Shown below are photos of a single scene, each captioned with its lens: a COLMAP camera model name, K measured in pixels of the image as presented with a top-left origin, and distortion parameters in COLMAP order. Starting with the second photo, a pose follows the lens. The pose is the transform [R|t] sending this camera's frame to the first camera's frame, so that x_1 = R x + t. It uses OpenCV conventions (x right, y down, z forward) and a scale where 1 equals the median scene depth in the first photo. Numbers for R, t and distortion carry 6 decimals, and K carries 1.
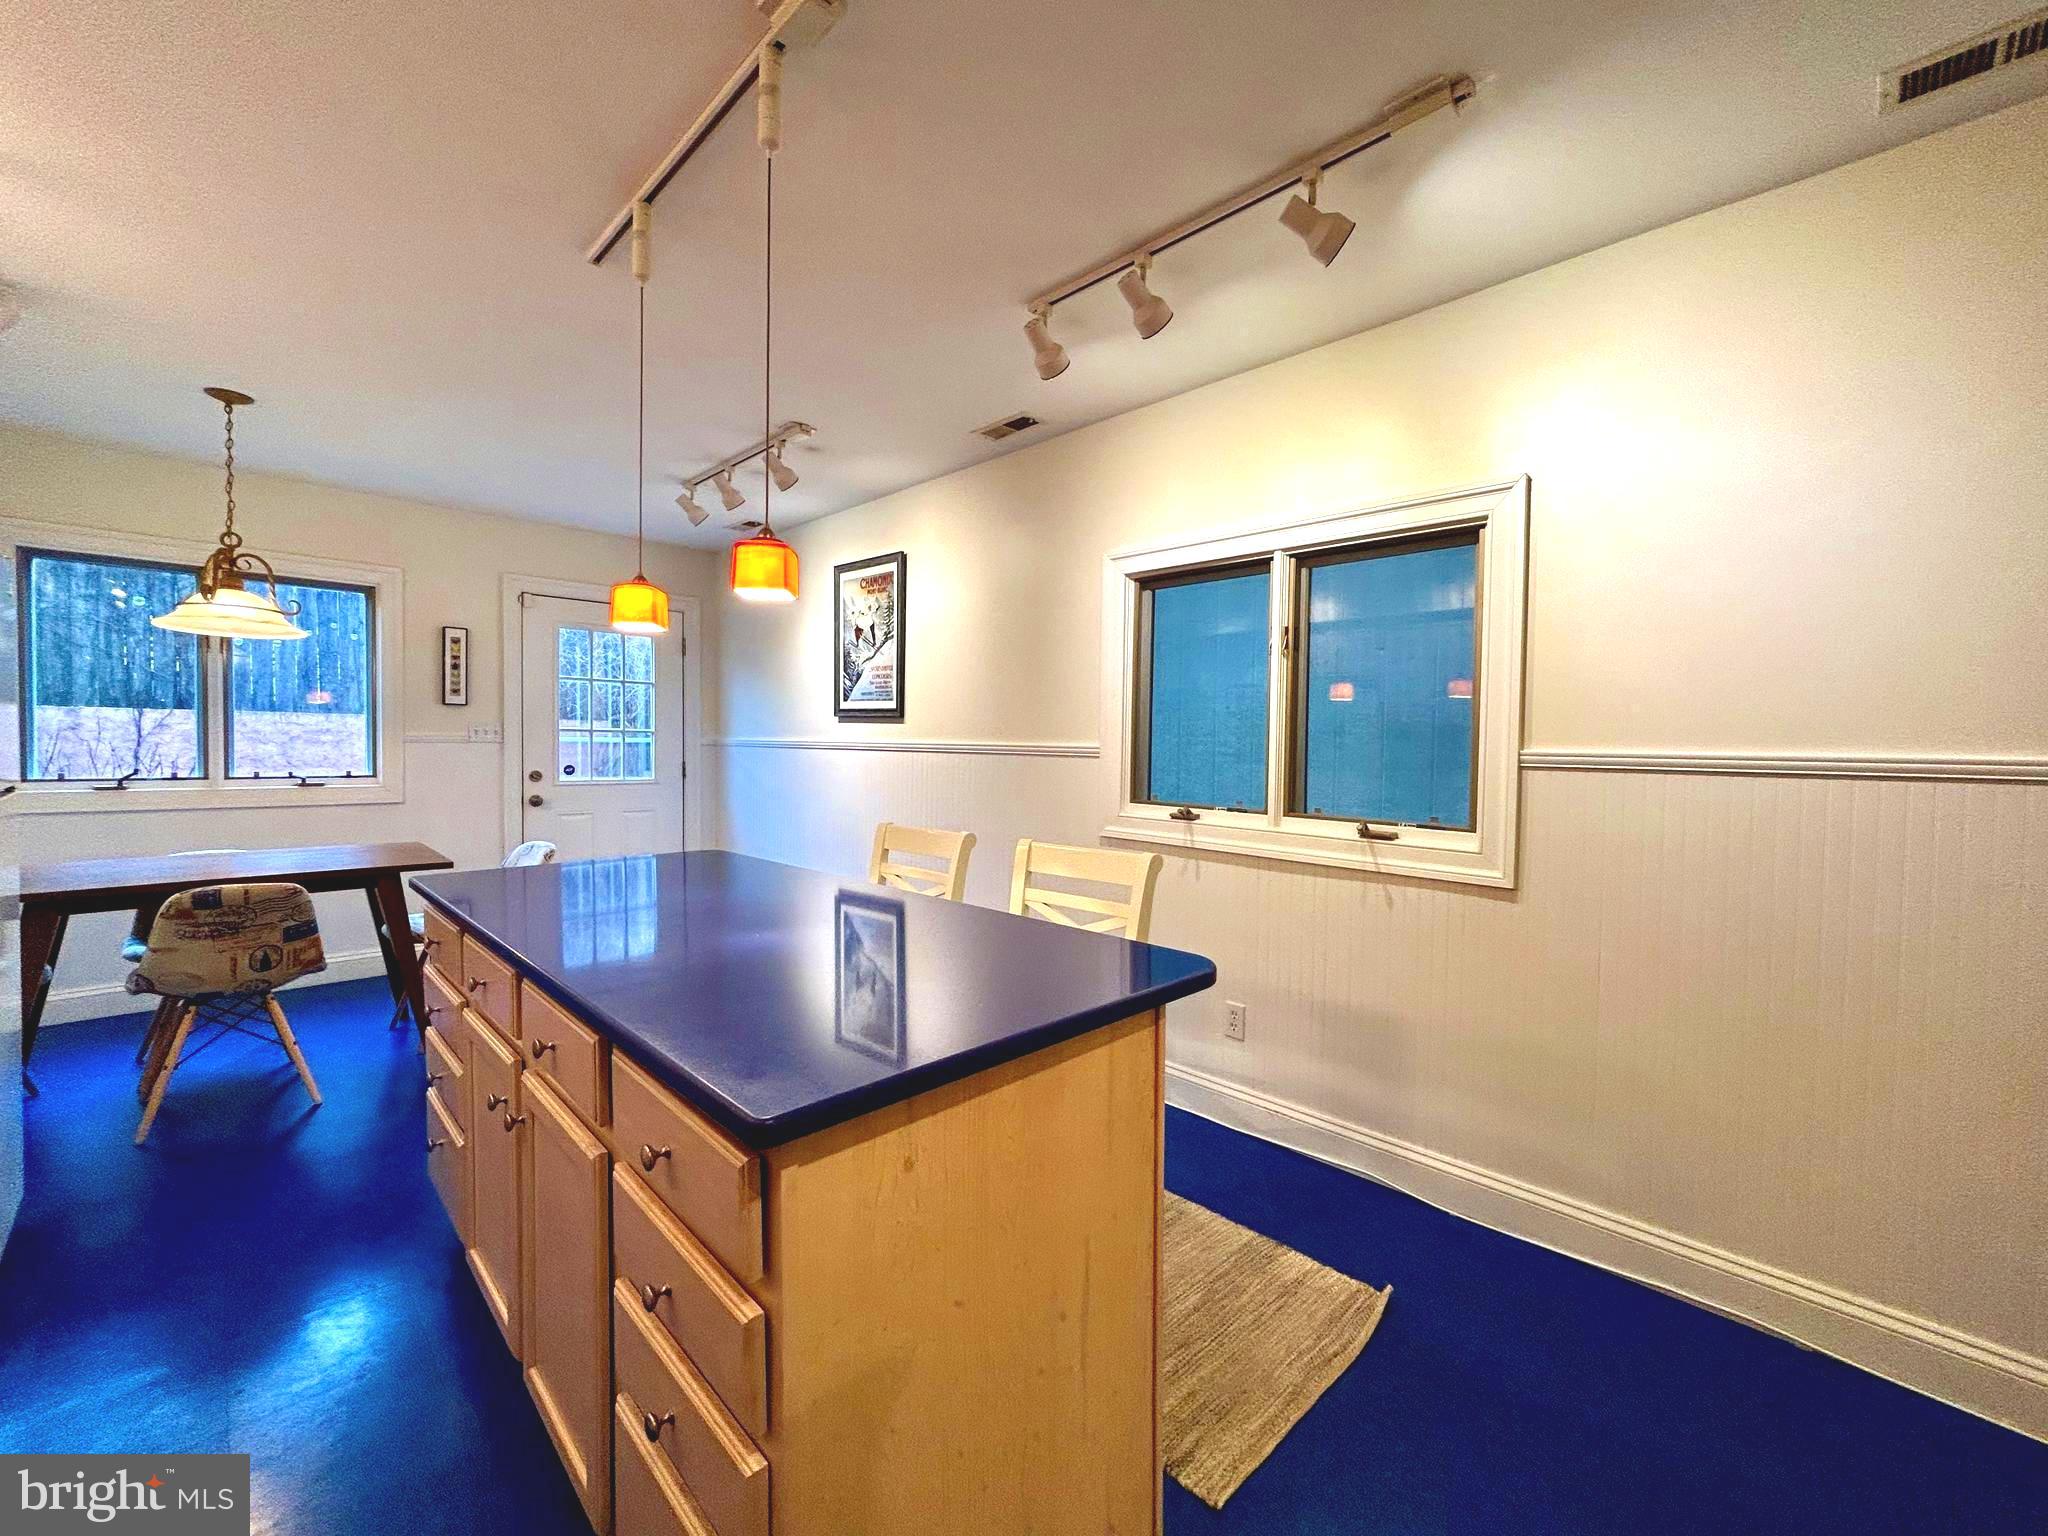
lens RADIAL K [[832.5, 0, 1023.1], [0, 832.5, 763.0], [0, 0, 1]] dist [-0.020008, 0.000400]
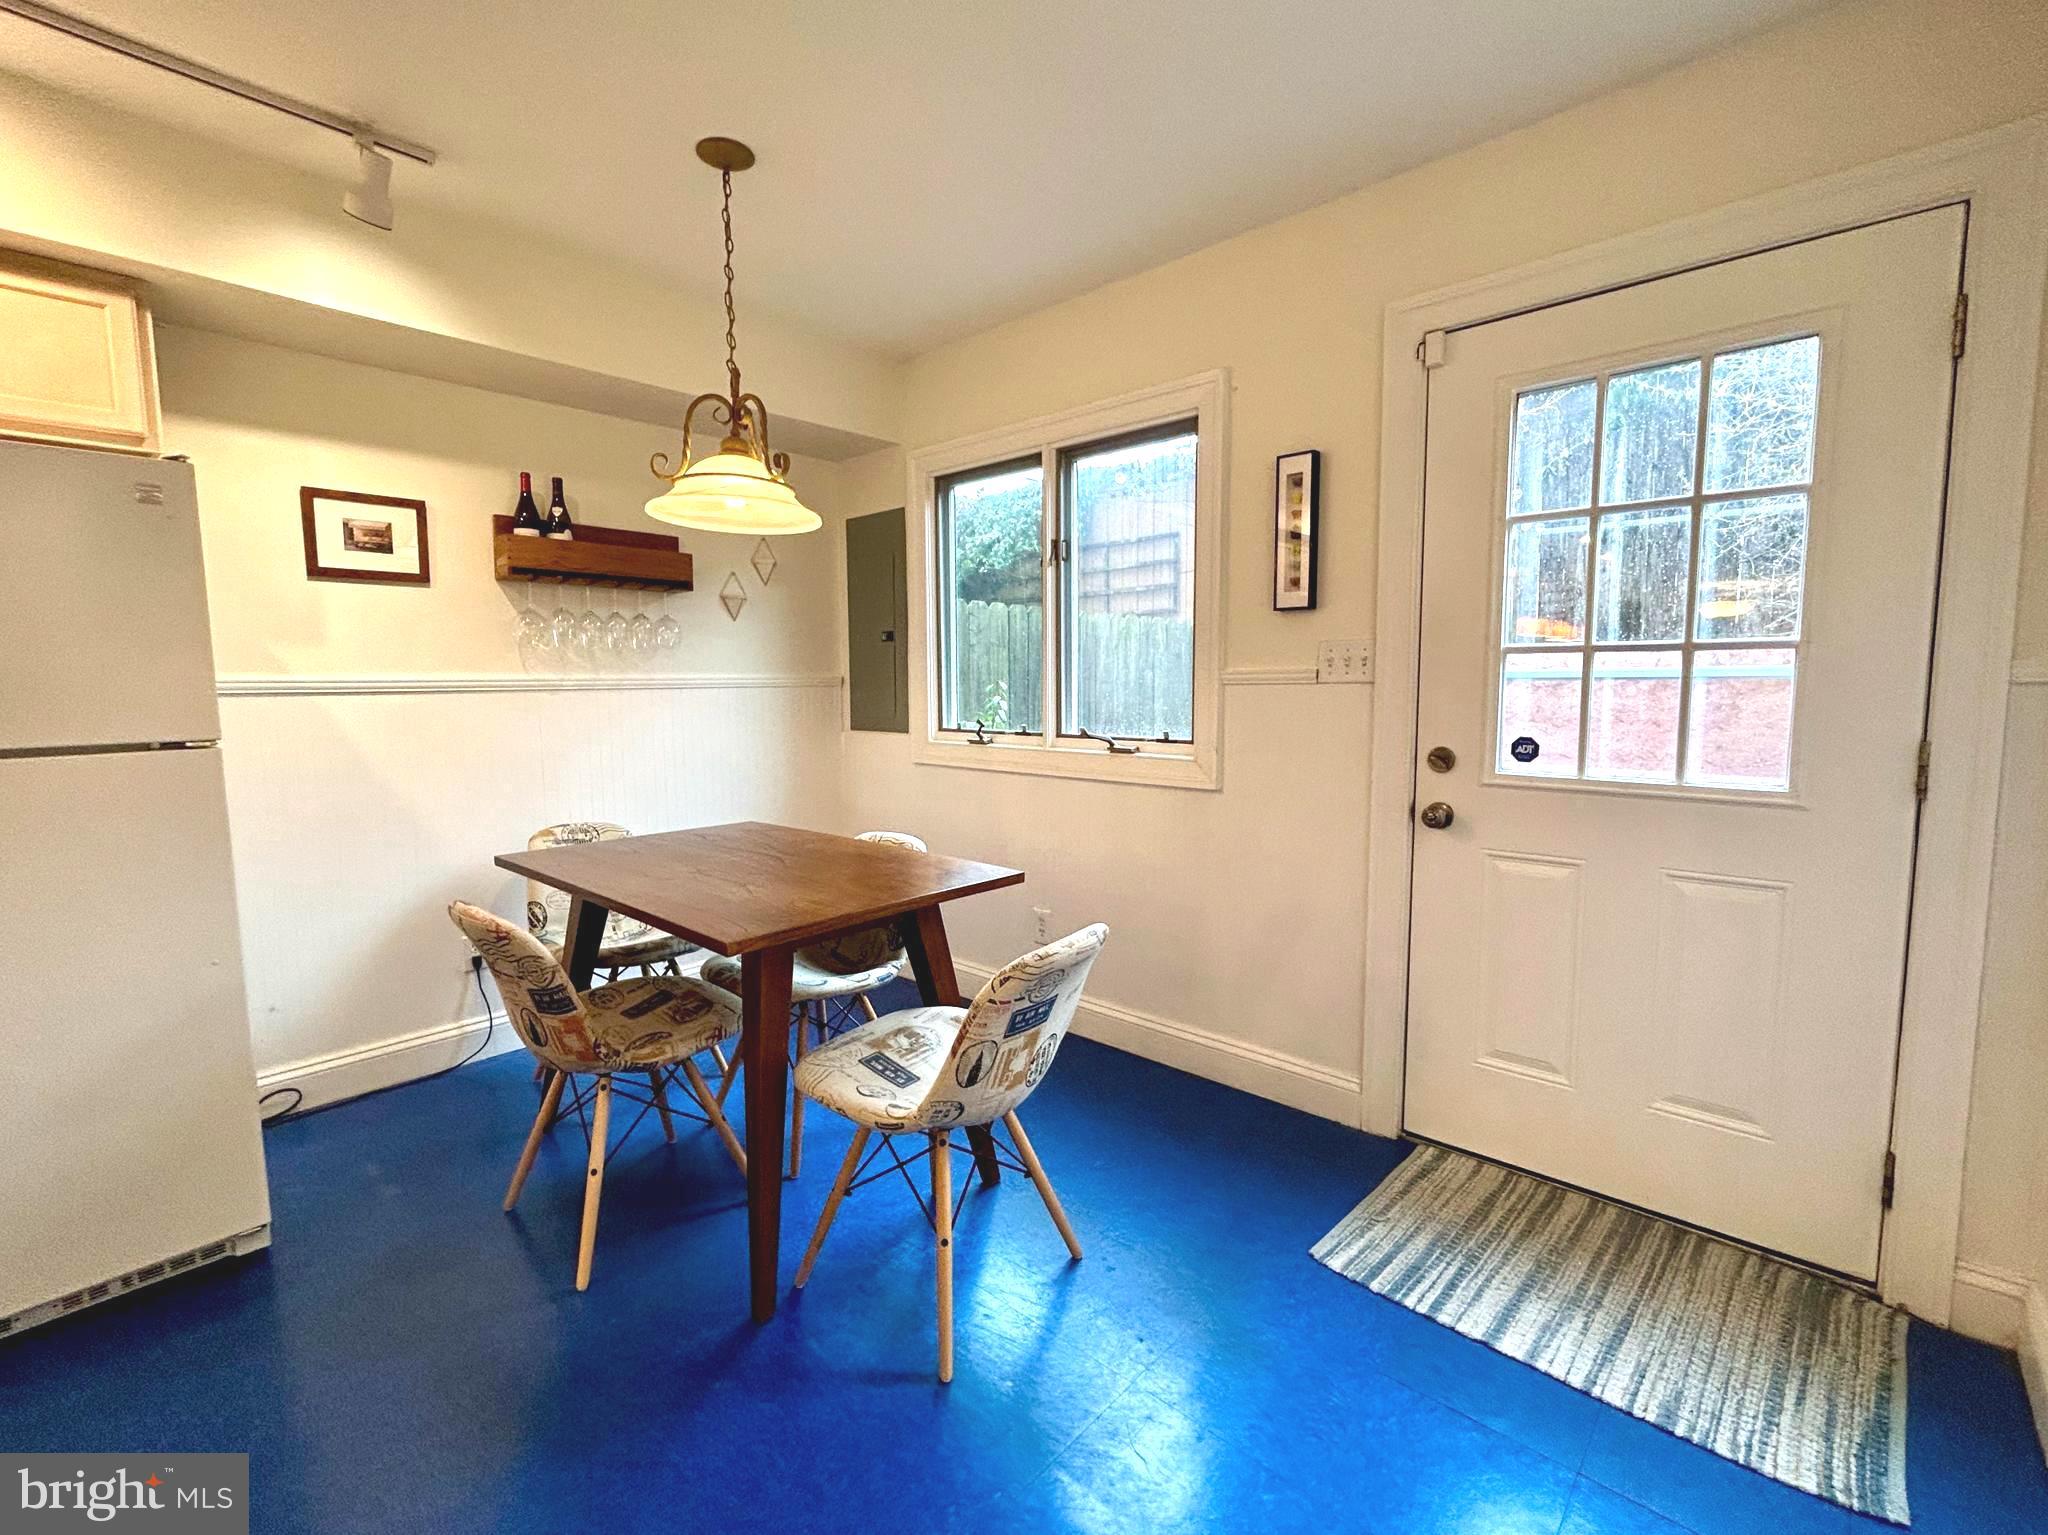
lens RADIAL K [[904.4, 0, 1024.6], [0, 904.4, 771.5], [0, 0, 1]] dist [0.001945, 0.000084]
pose [[0.030601, 0.075056, -0.996710, -0.120494], [-0.024635, 0.996930, 0.074316, -0.007675], [0.999228, 0.022280, 0.032357, 0.765113]]
